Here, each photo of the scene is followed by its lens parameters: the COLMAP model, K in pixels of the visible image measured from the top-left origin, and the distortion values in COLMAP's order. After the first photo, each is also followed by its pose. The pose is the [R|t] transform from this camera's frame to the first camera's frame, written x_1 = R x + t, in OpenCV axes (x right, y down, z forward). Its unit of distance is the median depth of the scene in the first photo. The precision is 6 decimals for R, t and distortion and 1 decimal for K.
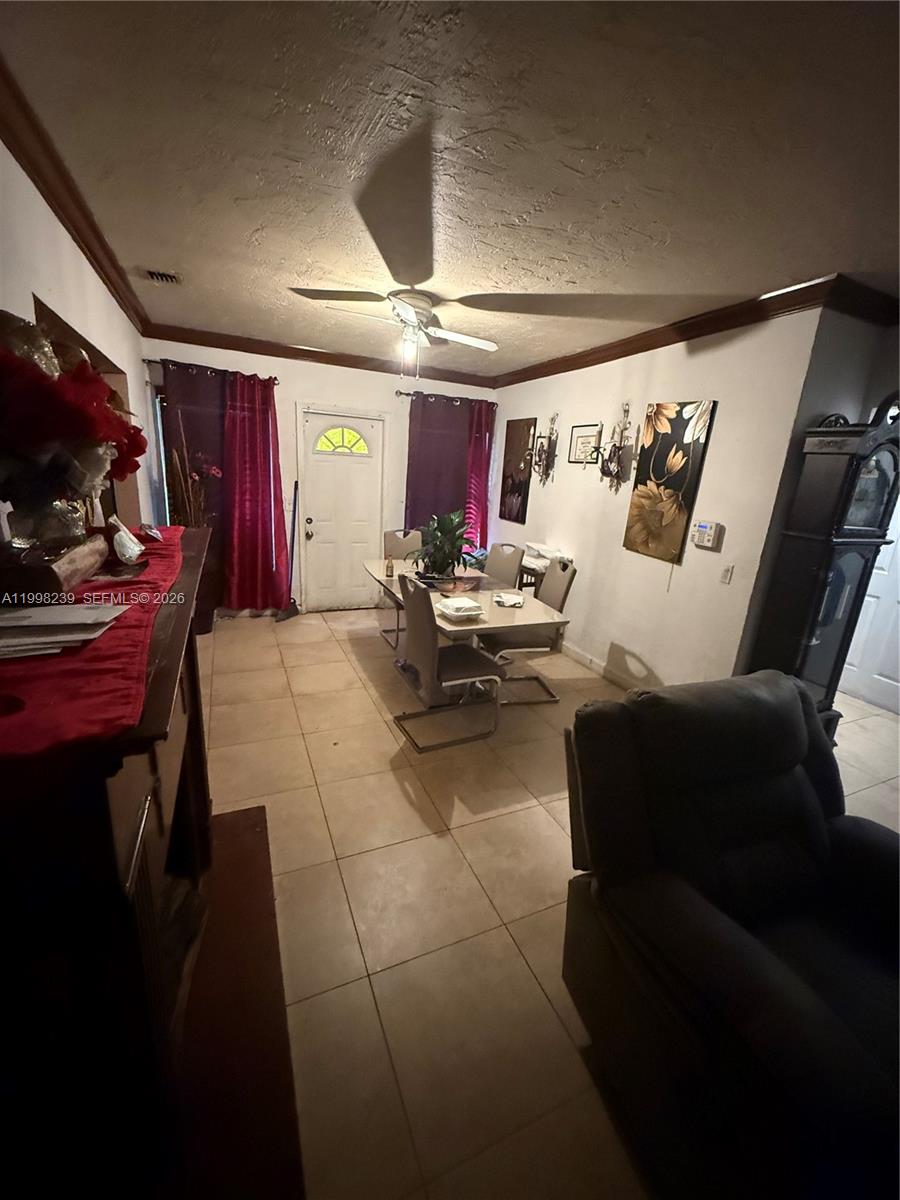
lens RADIAL K [[484.5, 0, 450.3], [0, 484.5, 602.2], [0, 0, 1]] dist [-0.001043, 0.000194]
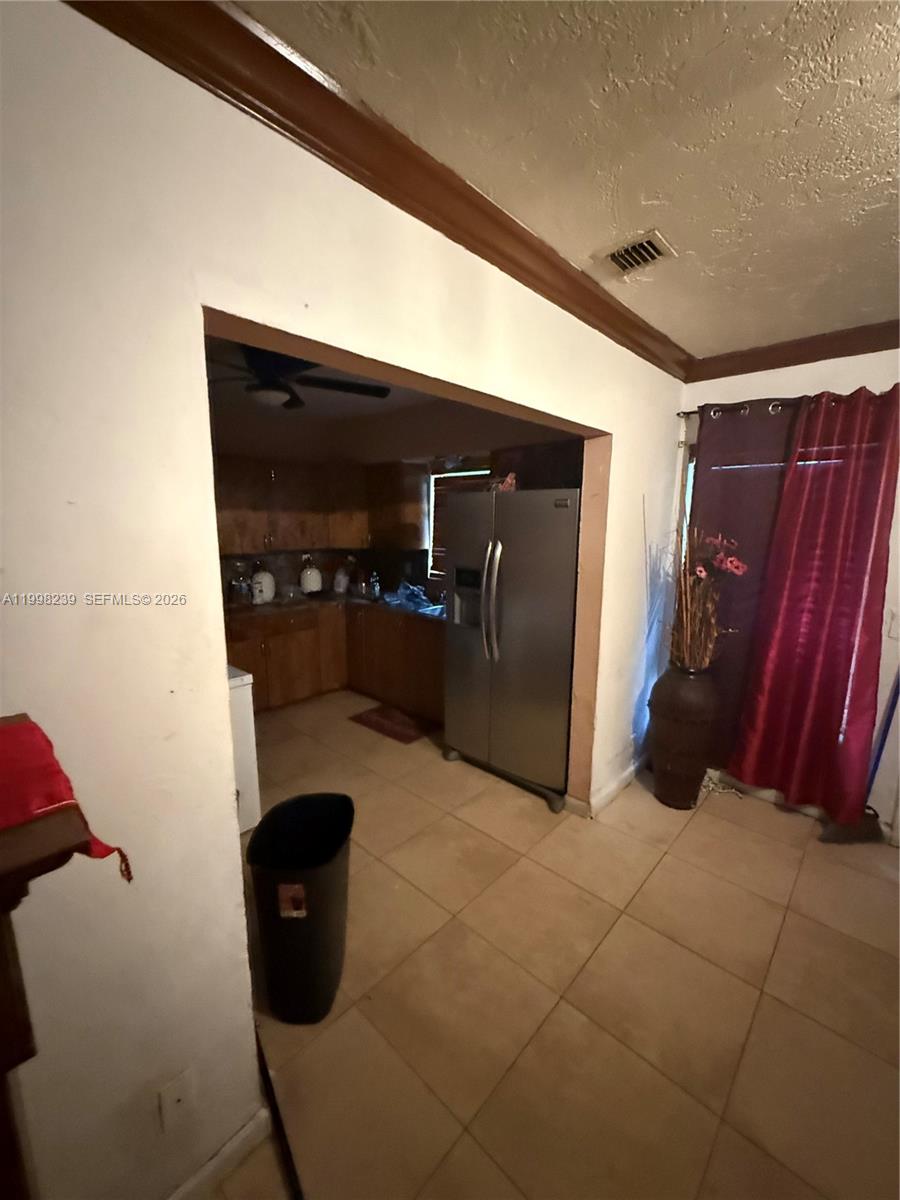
lens RADIAL K [[484.5, 0, 447.5], [0, 484.5, 600.6], [0, 0, 1]] dist [-0.001043, 0.000194]
pose [[0.393405, 0.092863, -0.914663, -0.067142], [-0.226201, 0.974079, 0.001604, -0.133238], [0.891104, 0.206267, 0.404213, 0.407437]]
